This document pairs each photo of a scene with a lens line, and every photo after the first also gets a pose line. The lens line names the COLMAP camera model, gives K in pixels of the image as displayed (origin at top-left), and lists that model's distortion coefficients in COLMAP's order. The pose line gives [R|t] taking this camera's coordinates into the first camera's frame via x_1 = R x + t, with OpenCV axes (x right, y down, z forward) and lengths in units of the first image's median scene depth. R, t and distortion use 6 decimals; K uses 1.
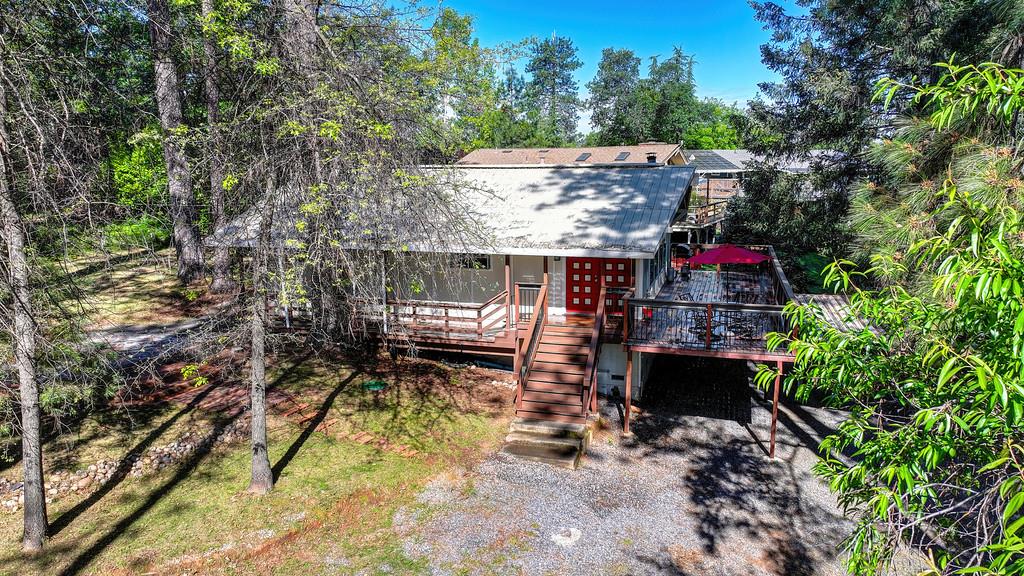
lens RADIAL K [[778.6, 0, 512.0], [0, 778.6, 288.0], [0, 0, 1]] dist [0.005295, 0.004410]
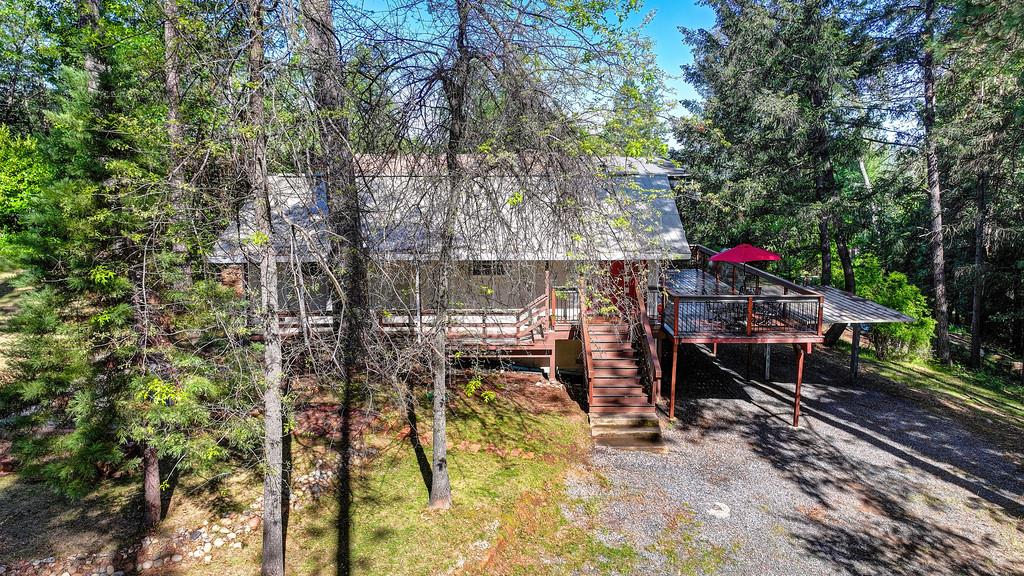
lens RADIAL K [[784.1, 0, 512.0], [0, 784.1, 288.0], [0, 0, 1]] dist [0.017204, 0.002372]
pose [[0.947696, -0.046372, 0.315789, -0.446040], [0.048446, 0.998825, 0.001284, -0.010928], [-0.315477, 0.014082, 0.948829, 0.018623]]
